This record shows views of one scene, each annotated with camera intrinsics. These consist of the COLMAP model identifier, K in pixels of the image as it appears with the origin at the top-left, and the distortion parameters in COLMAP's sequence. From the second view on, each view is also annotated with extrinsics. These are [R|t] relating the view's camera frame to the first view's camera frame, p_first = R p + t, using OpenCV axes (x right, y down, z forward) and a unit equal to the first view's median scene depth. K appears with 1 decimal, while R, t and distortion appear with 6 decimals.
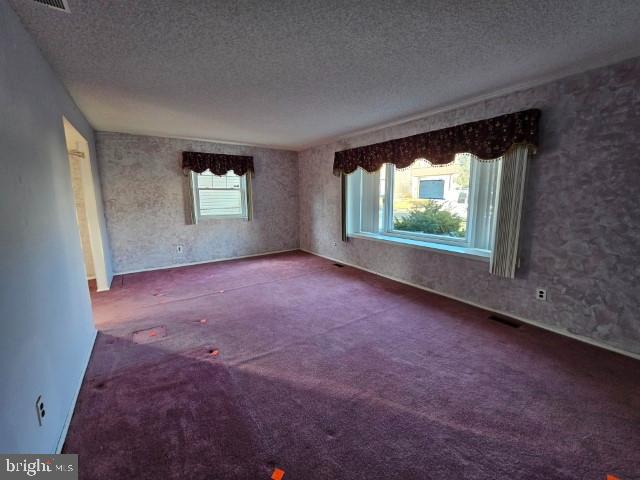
lens RADIAL K [[263.3, 0, 316.6], [0, 263.3, 240.6], [0, 0, 1]] dist [0.003475, 0.000277]
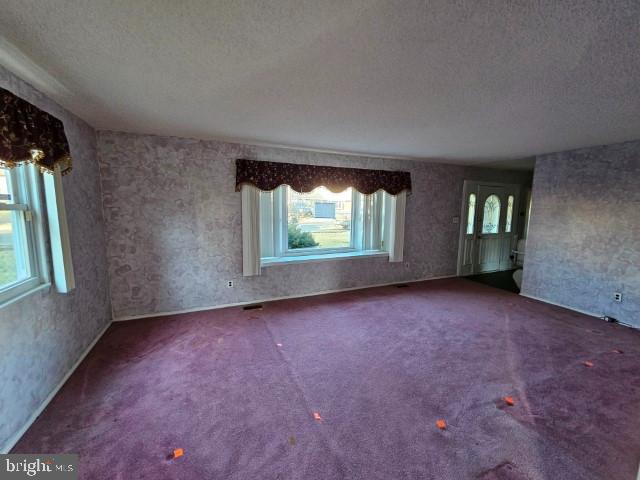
lens RADIAL K [[263.3, 0, 319.6], [0, 263.3, 237.1], [0, 0, 1]] dist [0.003475, 0.000277]
pose [[0.184595, -0.096572, 0.978059, -0.731223], [0.161421, 0.984625, 0.066755, -0.152133], [-0.969468, 0.145557, 0.197346, 0.766720]]
